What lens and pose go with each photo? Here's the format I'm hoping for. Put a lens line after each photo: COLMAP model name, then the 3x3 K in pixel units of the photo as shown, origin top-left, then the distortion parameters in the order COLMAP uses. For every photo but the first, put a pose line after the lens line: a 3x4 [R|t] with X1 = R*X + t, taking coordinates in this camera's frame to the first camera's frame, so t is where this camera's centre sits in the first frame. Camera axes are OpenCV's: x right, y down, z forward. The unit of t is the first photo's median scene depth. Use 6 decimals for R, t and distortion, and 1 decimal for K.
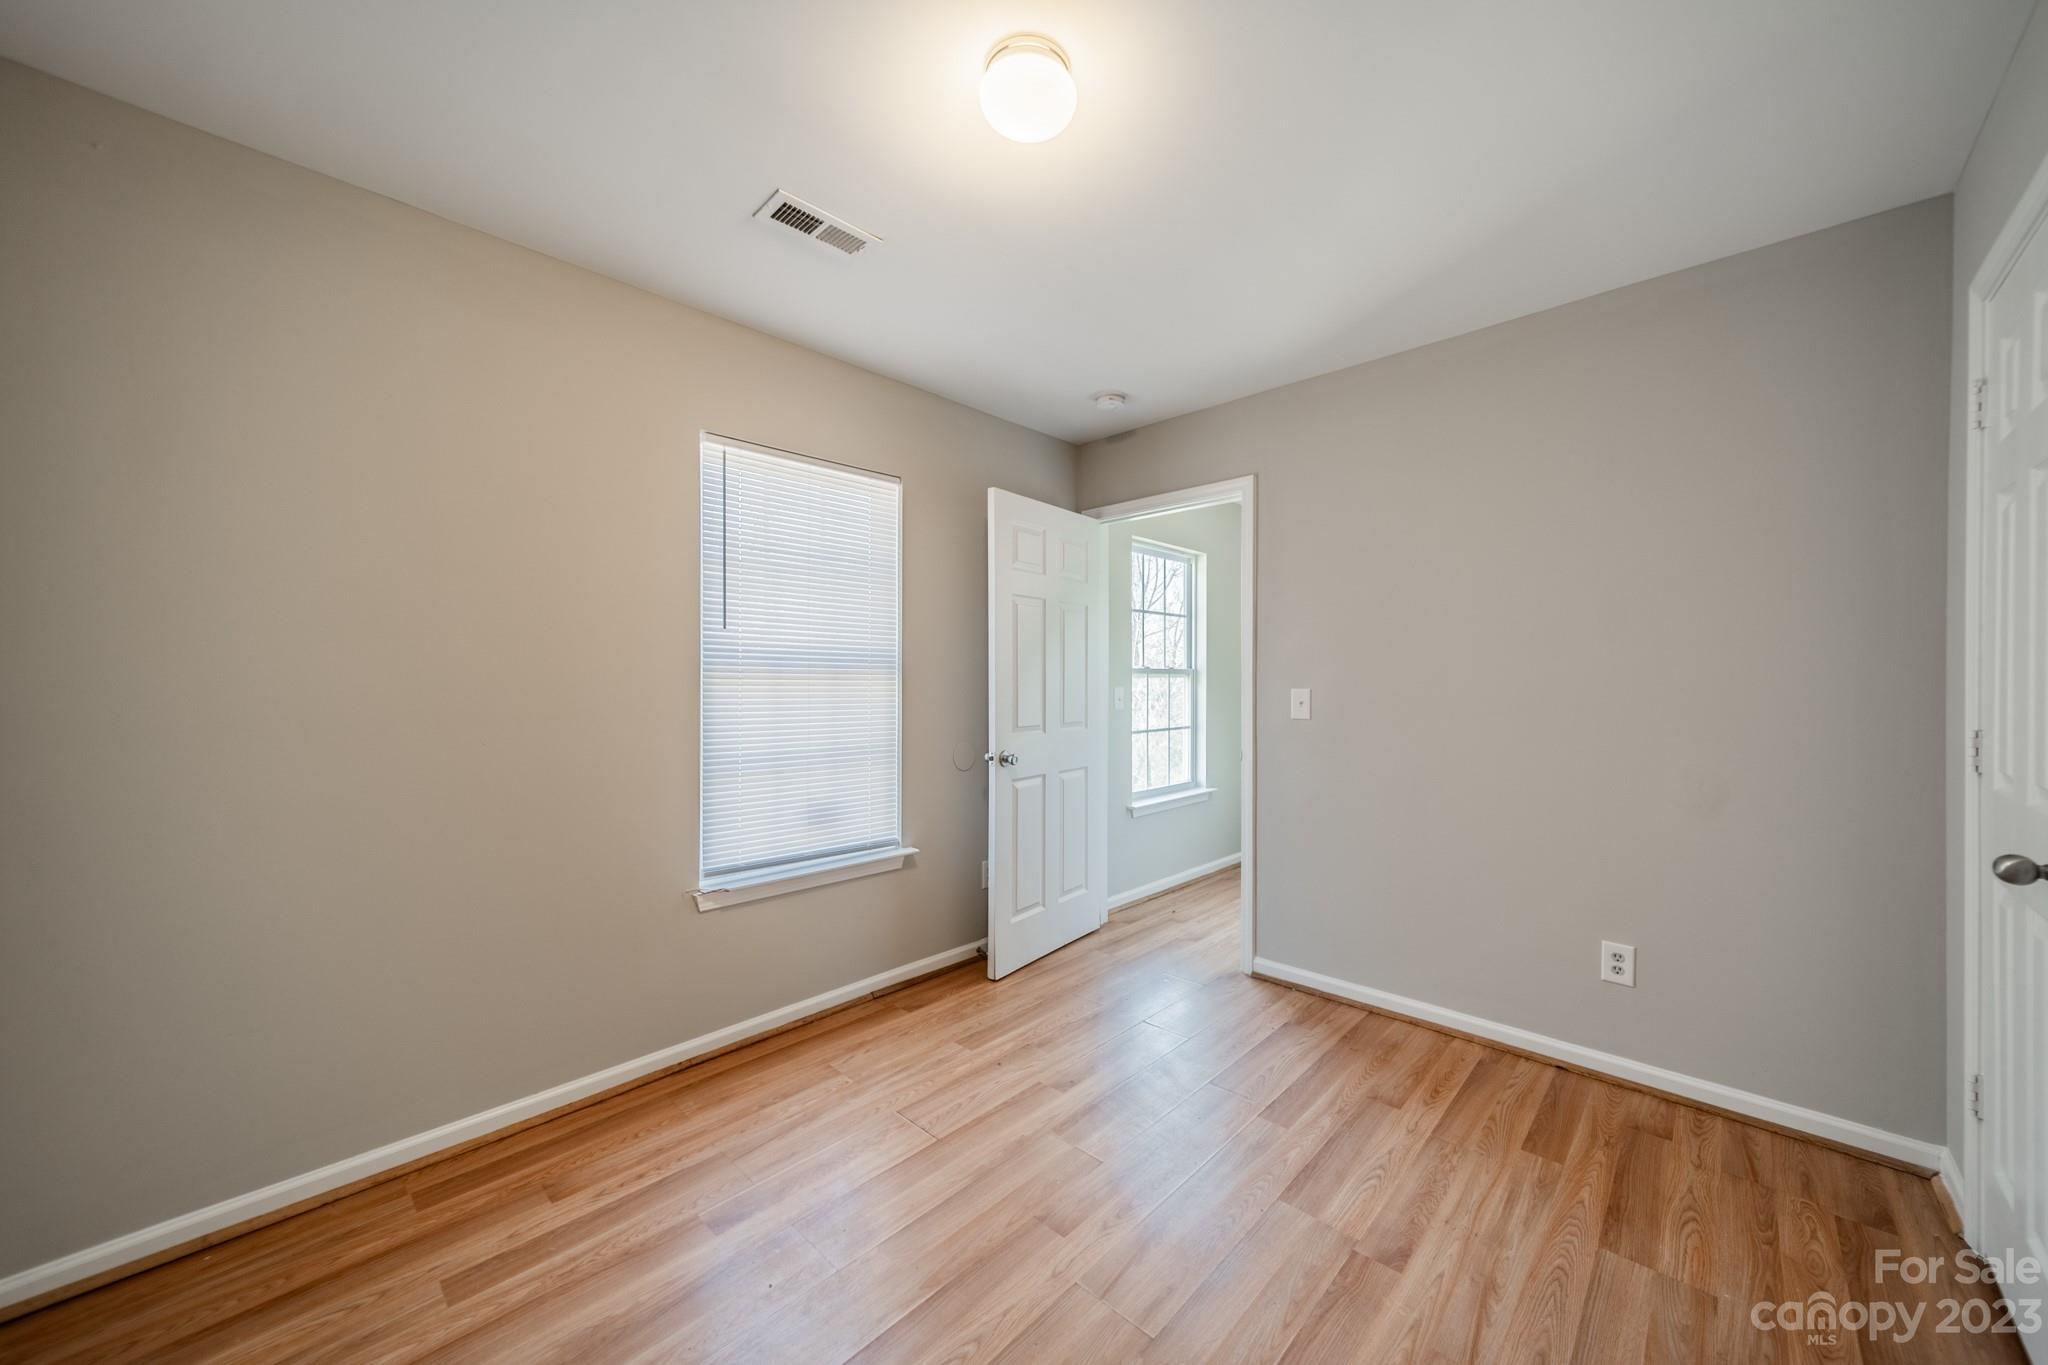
lens RADIAL K [[735.9, 0, 1027.7], [0, 735.9, 668.8], [0, 0, 1]] dist [0.006932, -0.000098]
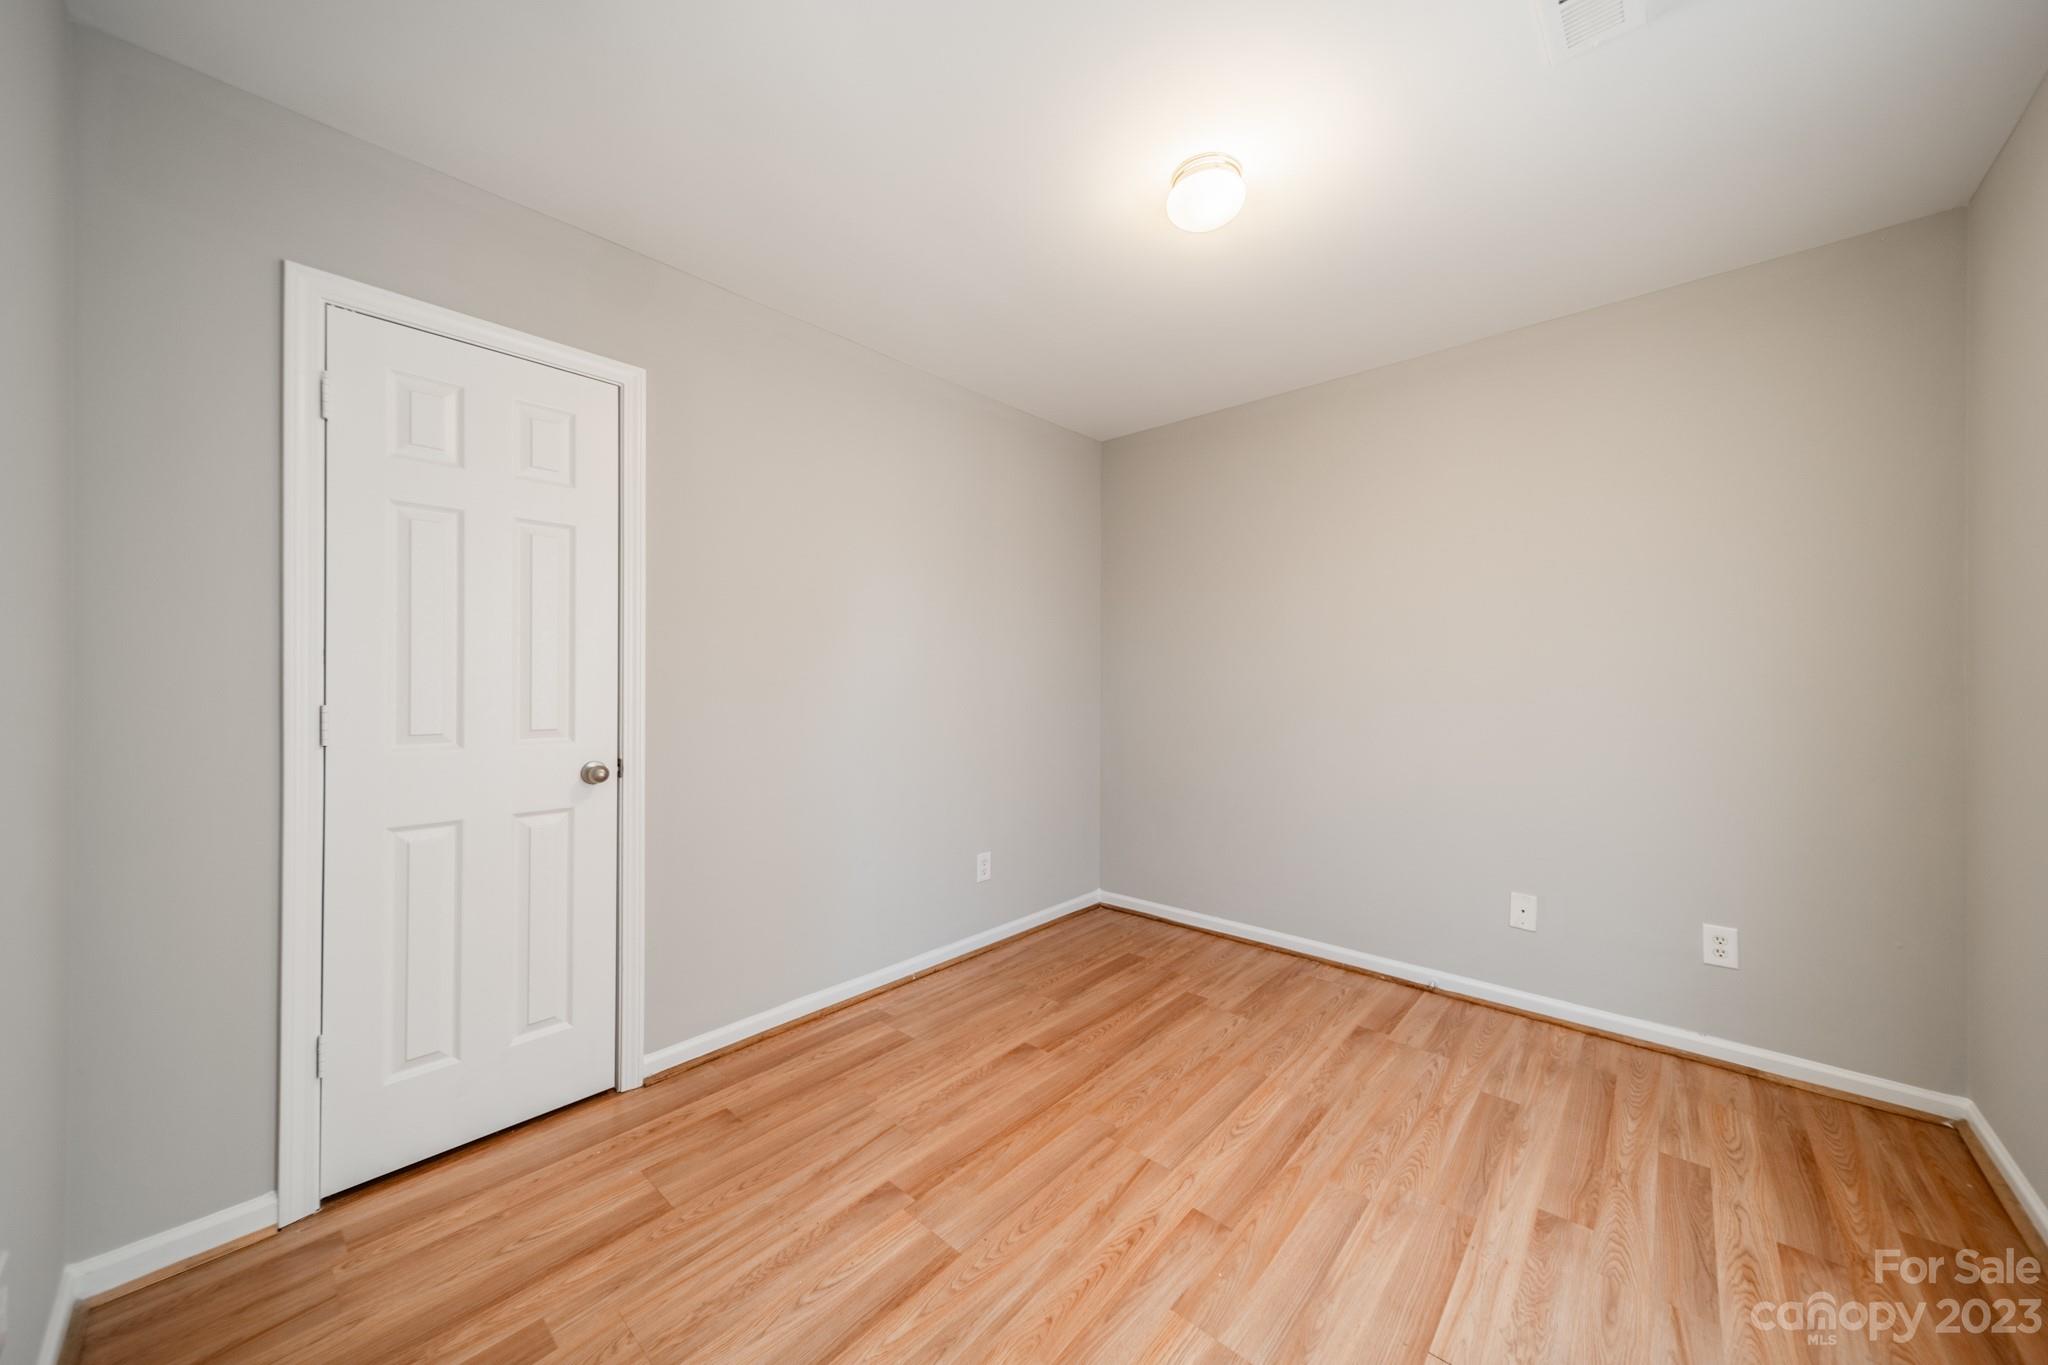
lens RADIAL K [[735.9, 0, 1027.7], [0, 735.9, 668.8], [0, 0, 1]] dist [0.006932, -0.000098]
pose [[-0.998971, 0.001583, -0.045329, 0.315685], [0.003085, 0.999448, -0.033088, 0.065776], [0.045252, -0.033194, -0.998424, 1.999667]]
